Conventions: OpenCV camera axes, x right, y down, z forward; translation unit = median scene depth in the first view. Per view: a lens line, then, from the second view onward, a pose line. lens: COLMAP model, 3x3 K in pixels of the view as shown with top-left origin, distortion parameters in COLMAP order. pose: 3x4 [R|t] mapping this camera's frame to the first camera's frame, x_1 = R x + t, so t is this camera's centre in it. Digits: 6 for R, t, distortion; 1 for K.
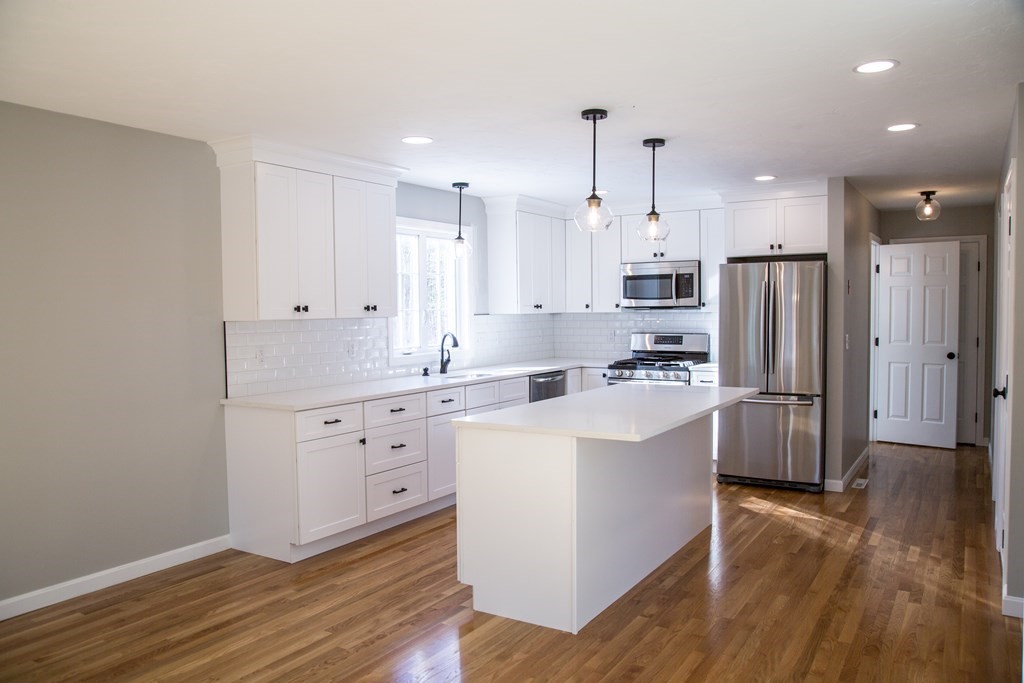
lens RADIAL K [[771.8, 0, 512.0], [0, 771.8, 341.5], [0, 0, 1]] dist [-0.097684, 0.077373]
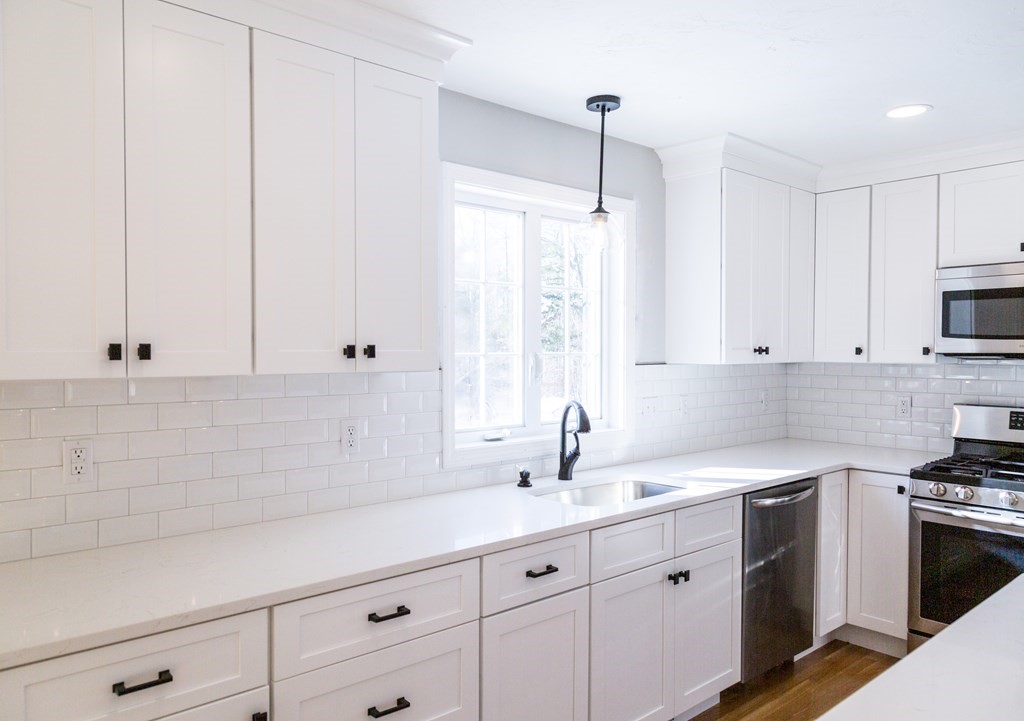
lens RADIAL K [[726.3, 0, 484.0], [0, 726.3, 361.2], [0, 0, 1]] dist [0.003678, 0.000134]
pose [[0.951731, 0.019066, -0.306340, 0.005789], [-0.026217, 0.999471, -0.019246, -0.025535], [0.305811, 0.026348, 0.951728, 0.509102]]
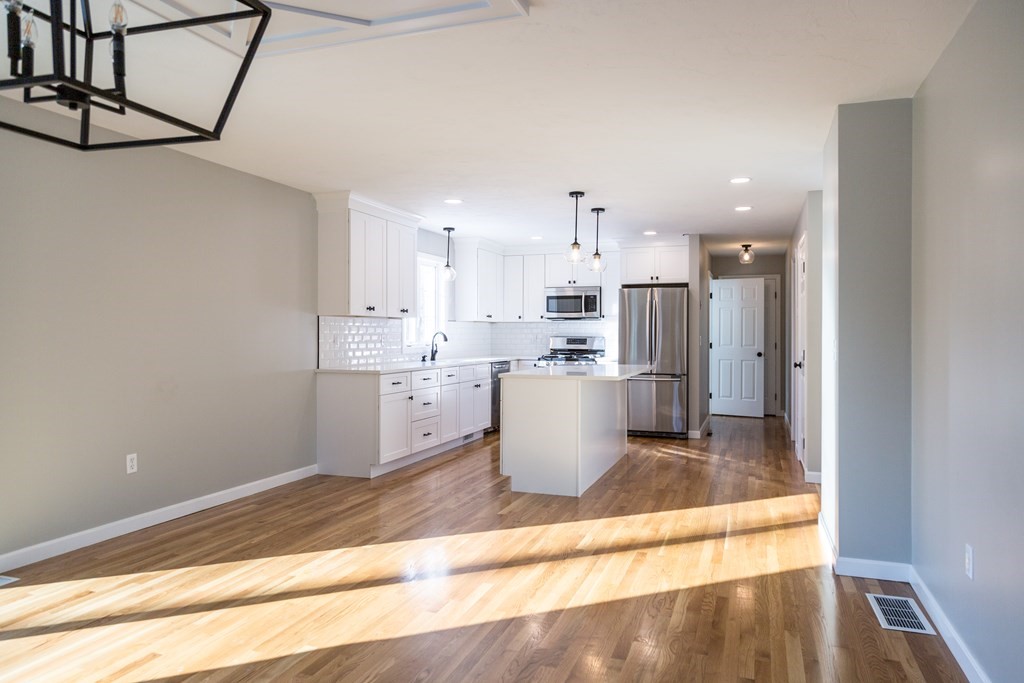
lens RADIAL K [[682.8, 0, 515.0], [0, 682.8, 326.3], [0, 0, 1]] dist [-0.001016, -0.000145]
pose [[0.977494, 0.016120, 0.210347, -0.200663], [-0.004836, 0.998527, -0.054050, 0.044326], [-0.210908, 0.051816, 0.976132, -0.251073]]
